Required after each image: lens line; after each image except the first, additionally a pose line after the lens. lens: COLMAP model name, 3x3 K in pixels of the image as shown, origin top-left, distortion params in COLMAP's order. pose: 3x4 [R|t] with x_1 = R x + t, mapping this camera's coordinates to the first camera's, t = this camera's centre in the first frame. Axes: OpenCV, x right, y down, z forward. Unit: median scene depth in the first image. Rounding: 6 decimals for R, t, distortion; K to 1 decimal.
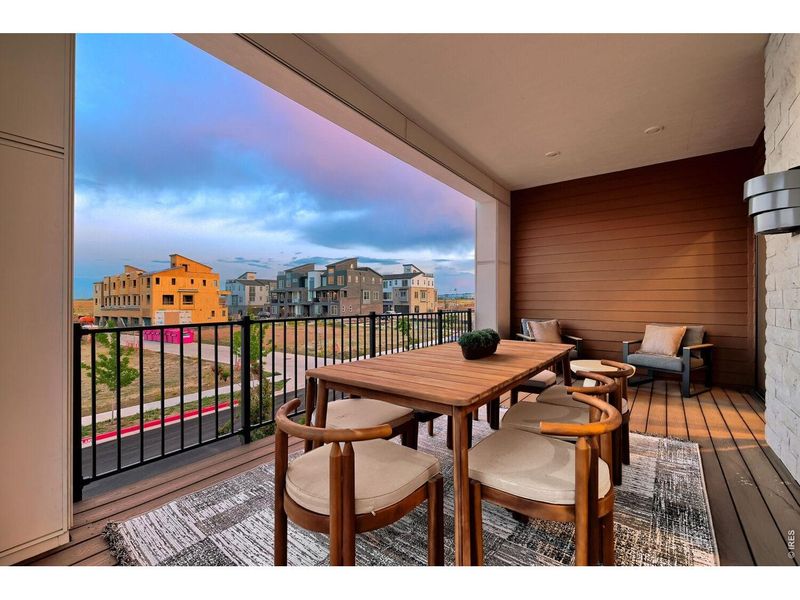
lens RADIAL K [[352.1, 0, 401.6], [0, 352.1, 301.9], [0, 0, 1]] dist [0.000331, -0.009048]
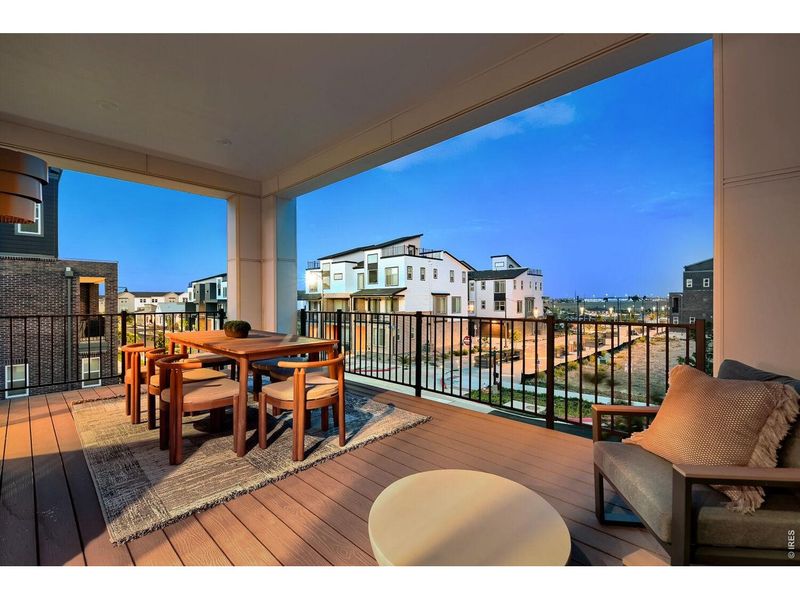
lens RADIAL K [[352.1, 0, 401.6], [0, 352.1, 301.9], [0, 0, 1]] dist [0.000331, -0.009048]
pose [[-0.109854, 0.004684, -0.993937, 0.994233], [0.005180, 0.999978, 0.004140, -0.004240], [0.993934, -0.004694, -0.109876, 1.119628]]
